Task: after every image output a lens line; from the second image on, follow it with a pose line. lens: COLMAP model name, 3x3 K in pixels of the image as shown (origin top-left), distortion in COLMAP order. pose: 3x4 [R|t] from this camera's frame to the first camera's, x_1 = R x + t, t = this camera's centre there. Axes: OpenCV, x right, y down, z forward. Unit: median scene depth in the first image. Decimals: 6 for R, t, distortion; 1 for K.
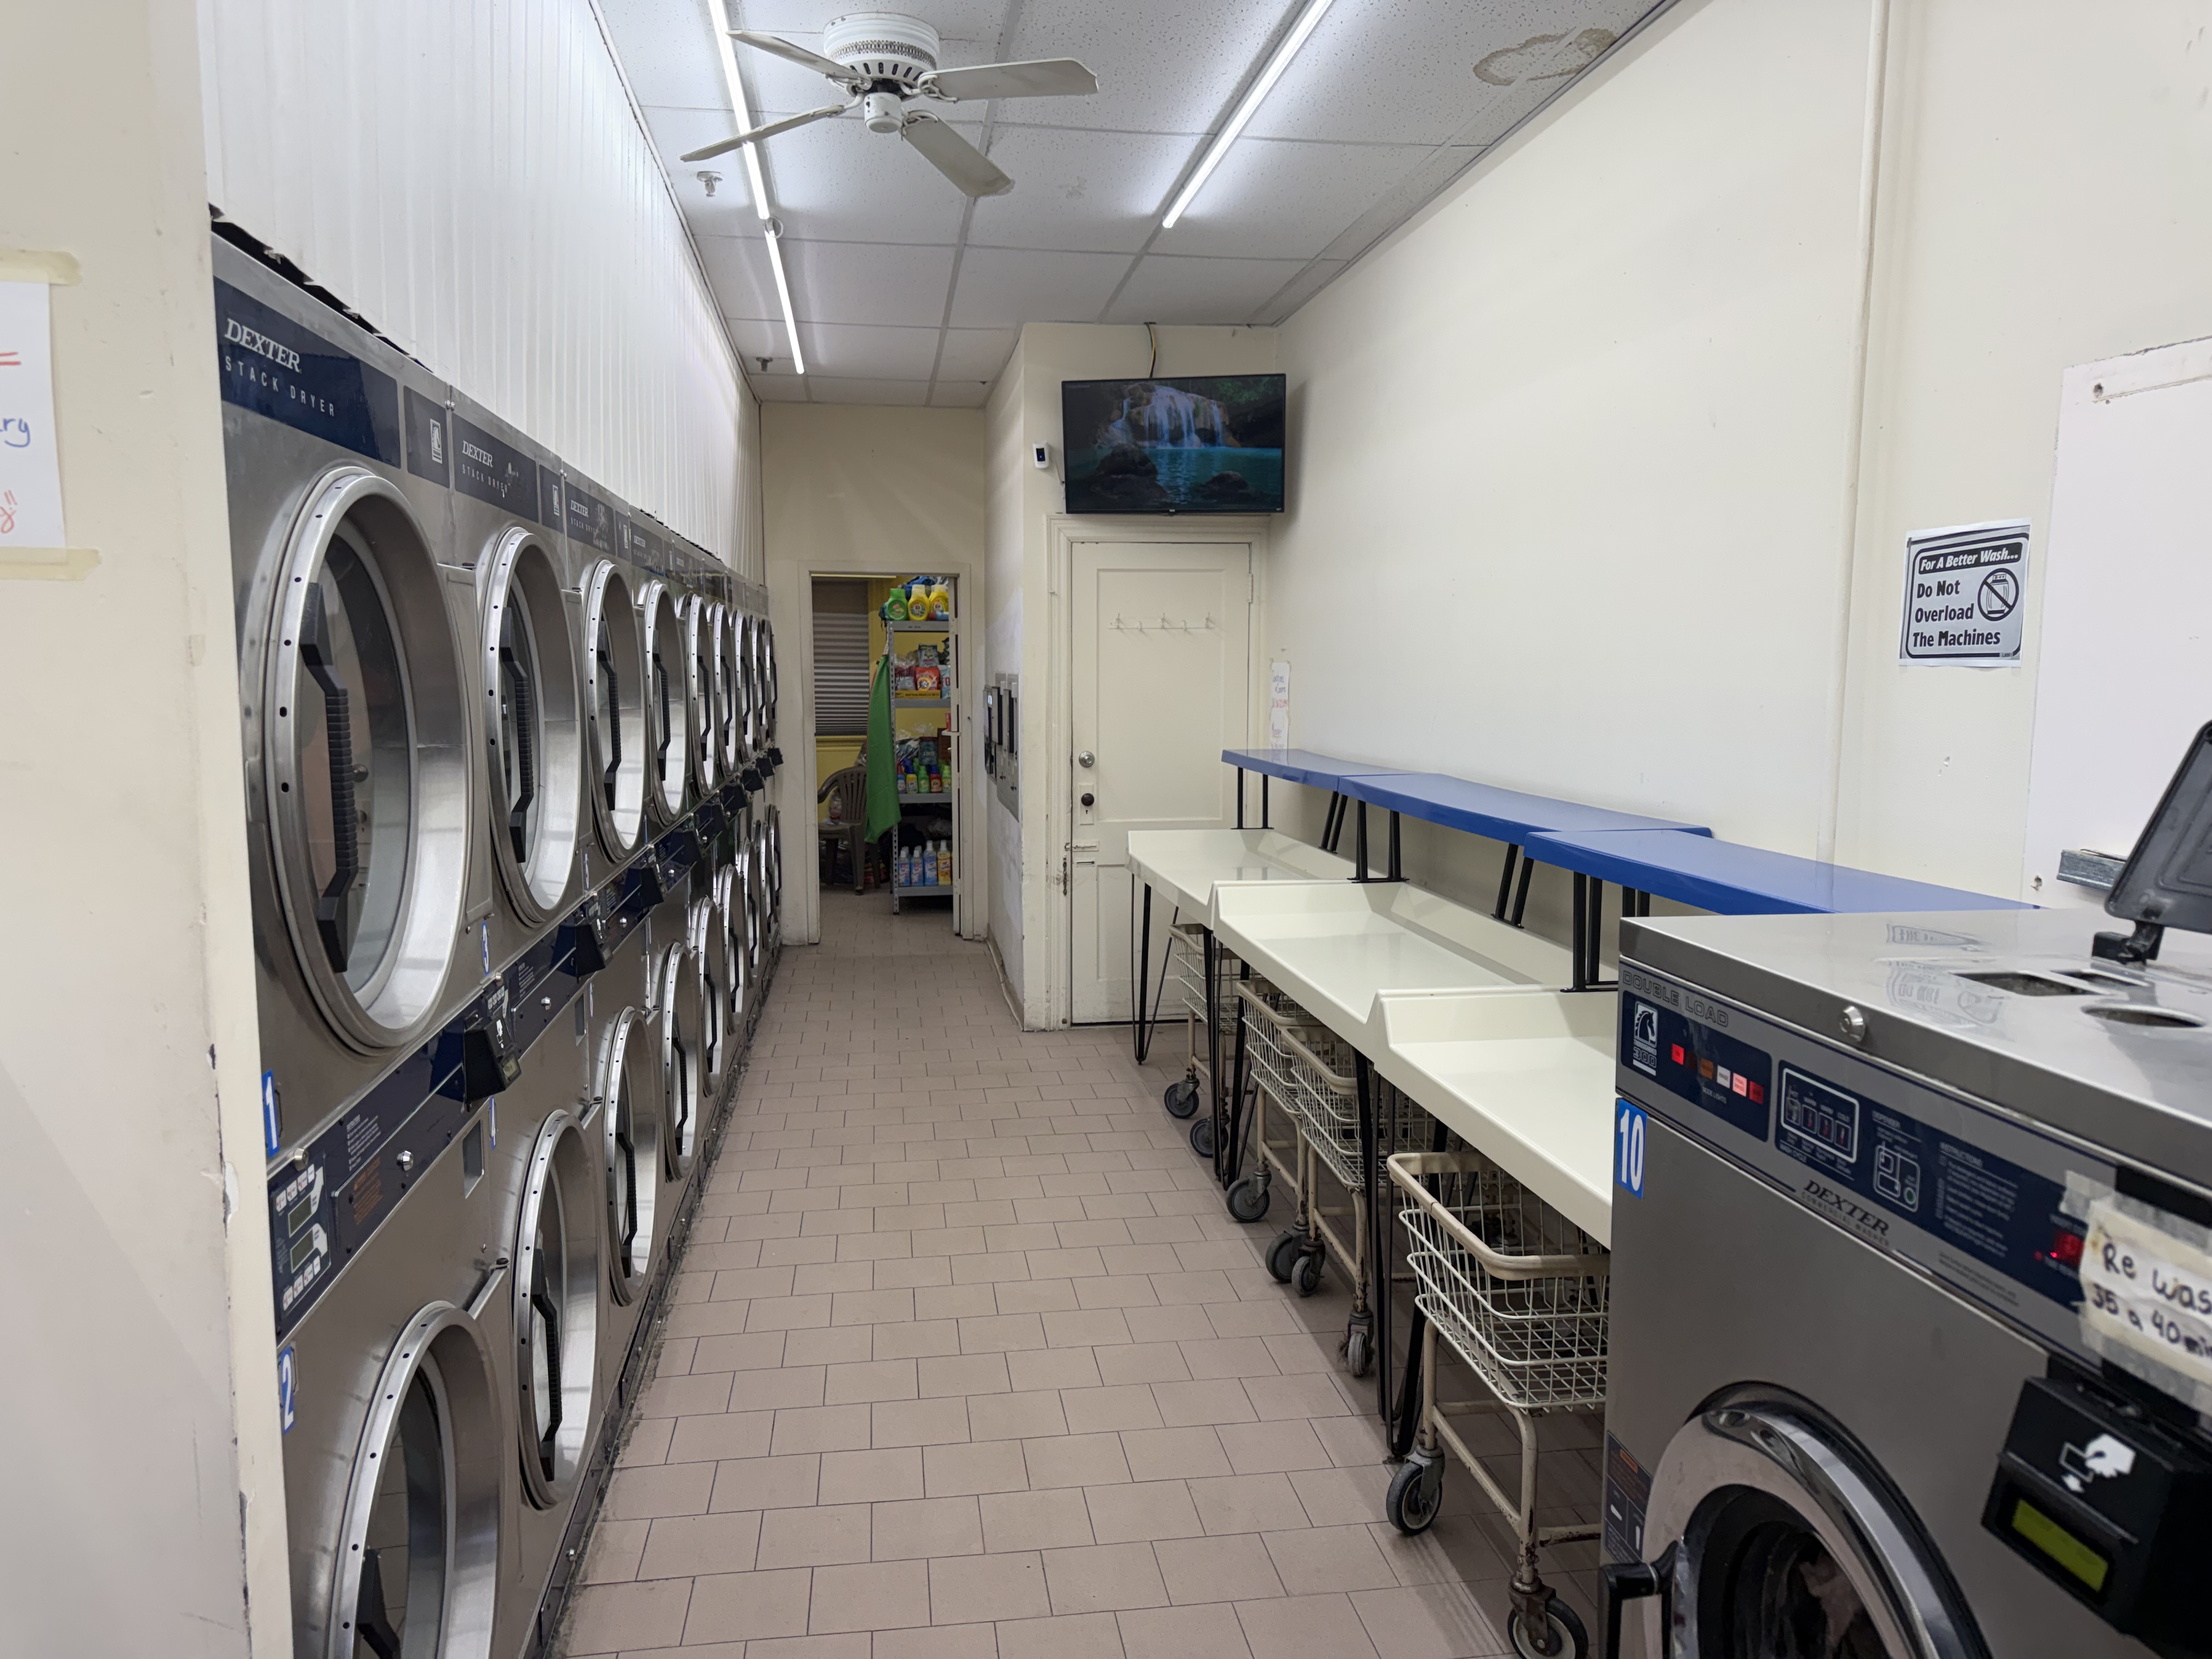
lens RADIAL K [[1560.6, 0, 1122.1], [0, 1560.6, 860.1], [0, 0, 1]] dist [0.055145, -0.059222]
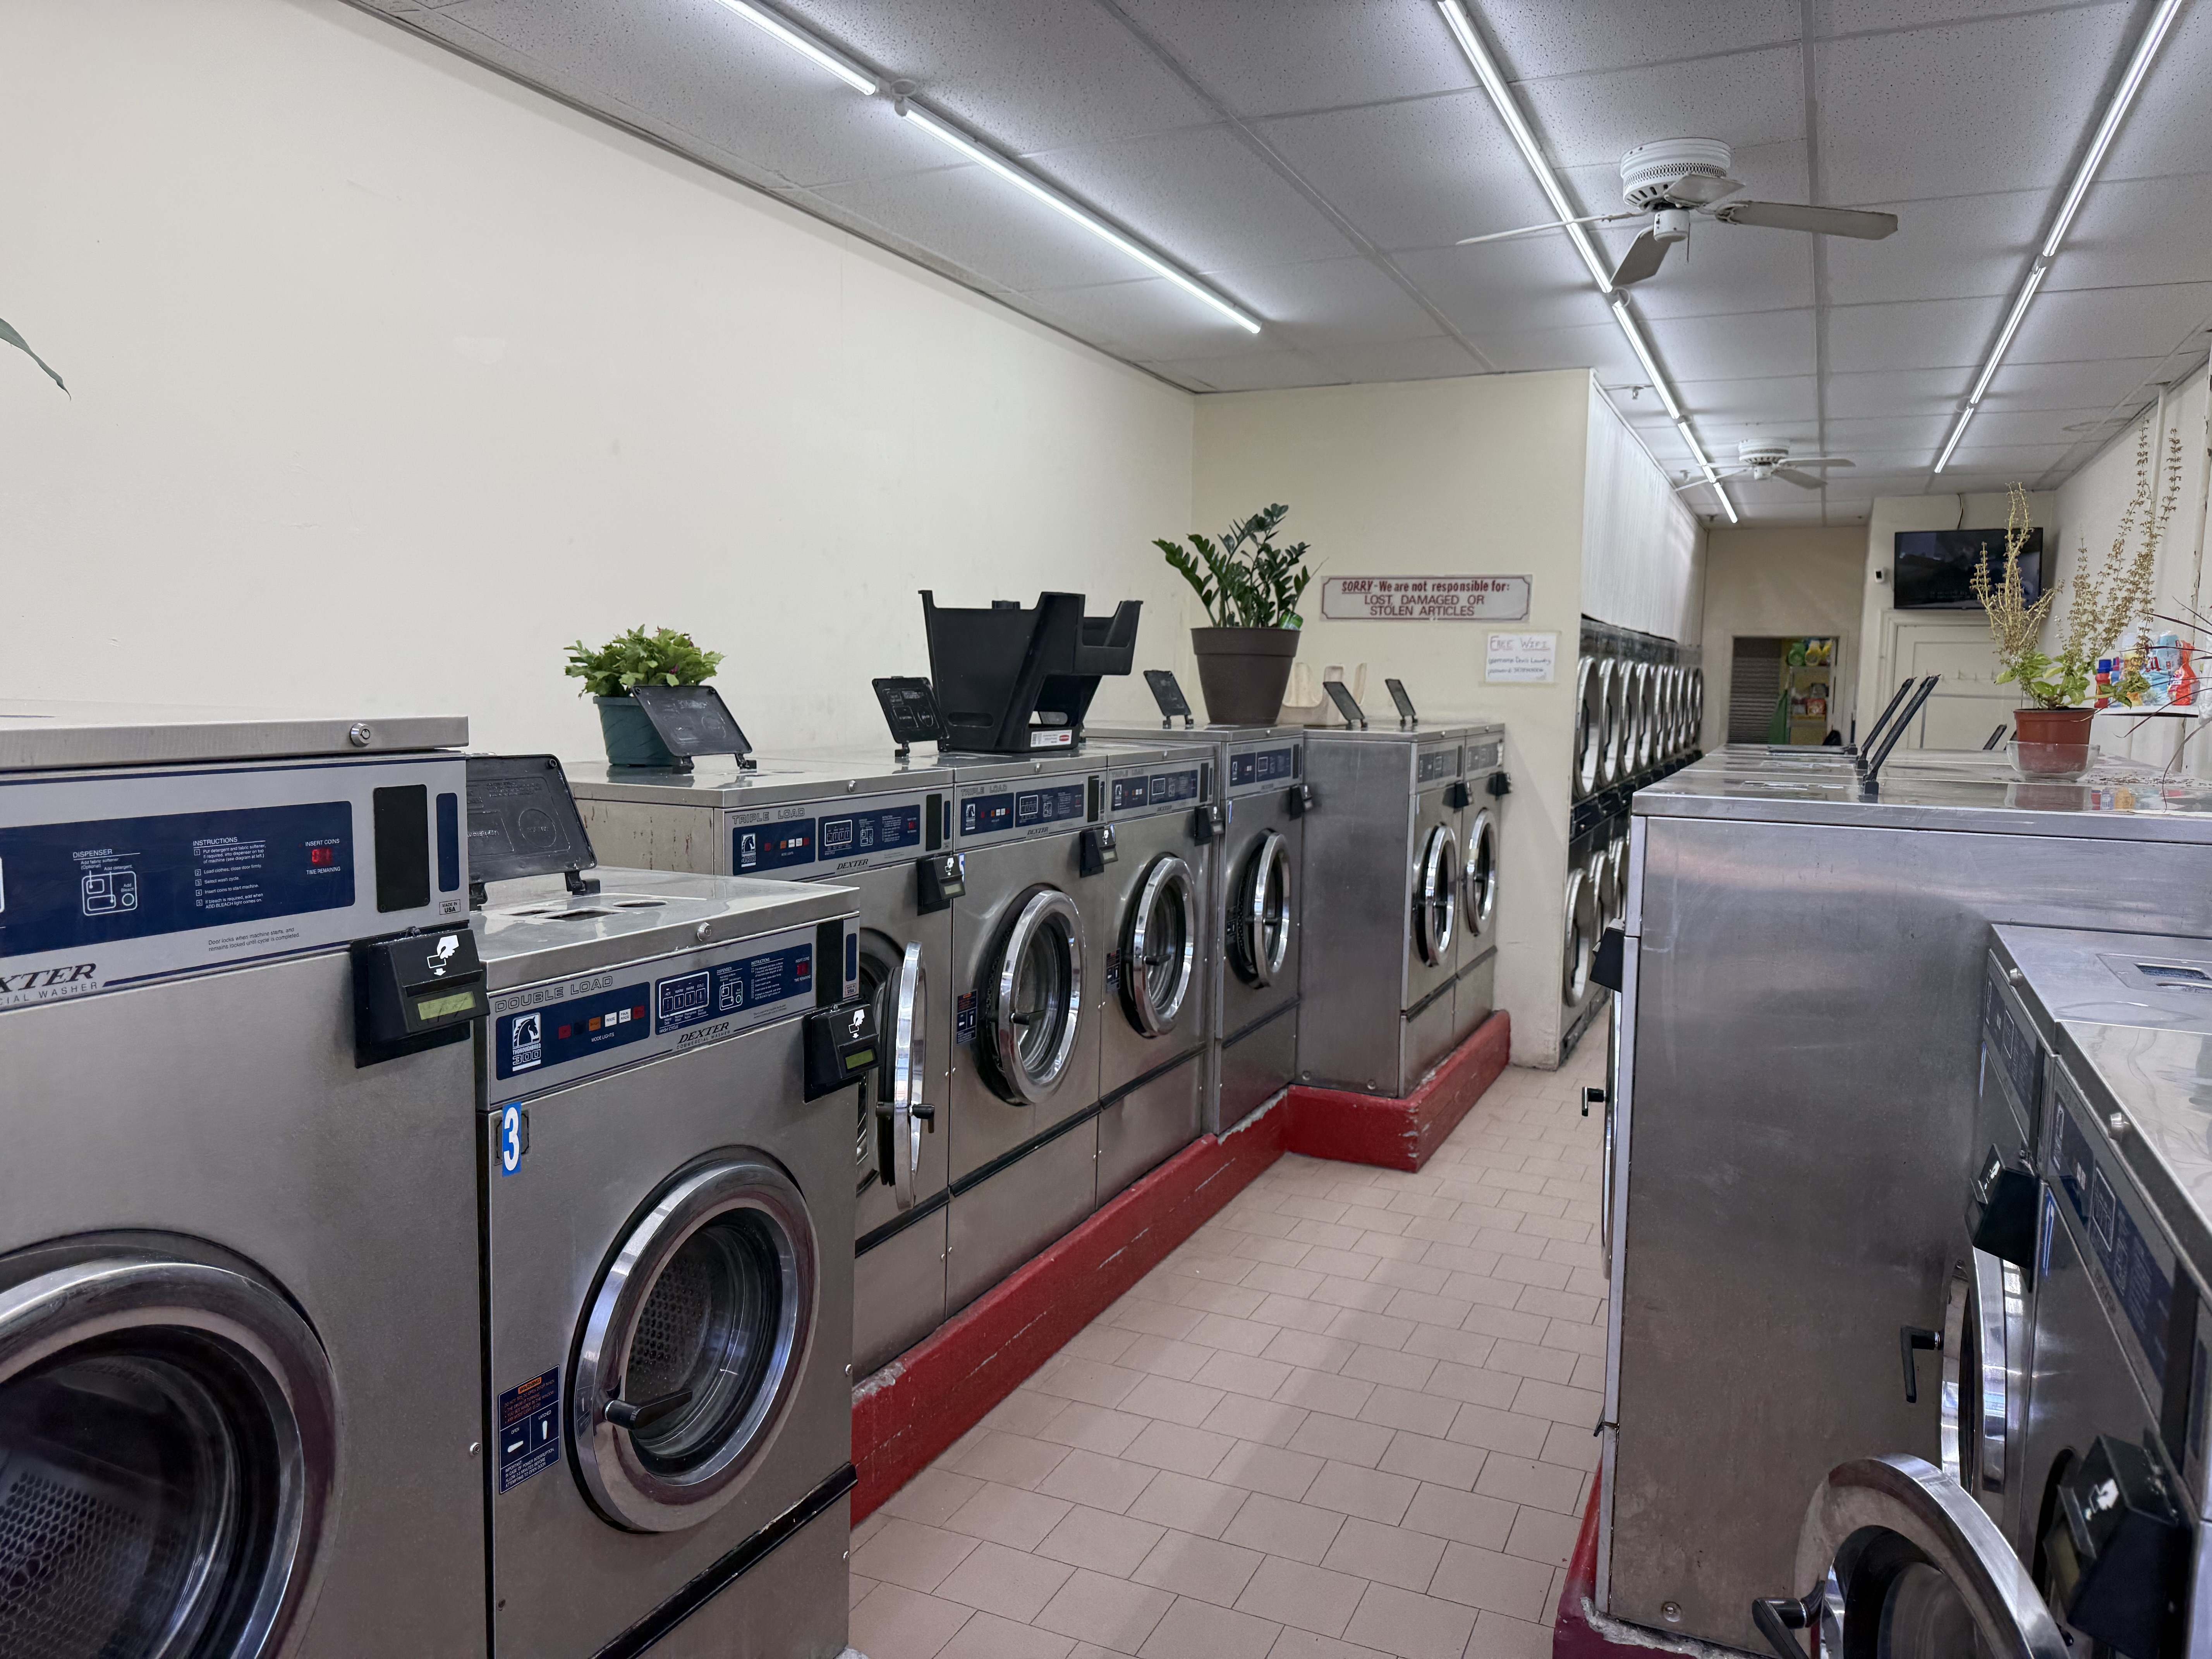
lens RADIAL K [[1560.6, 0, 1117.3], [0, 1560.6, 844.4], [0, 0, 1]] dist [0.055145, -0.059222]
pose [[0.836459, 0.070305, -0.543501, 0.334215], [-0.082861, 0.996560, 0.001387, 0.150866], [0.541729, 0.043875, 0.839407, -1.378124]]
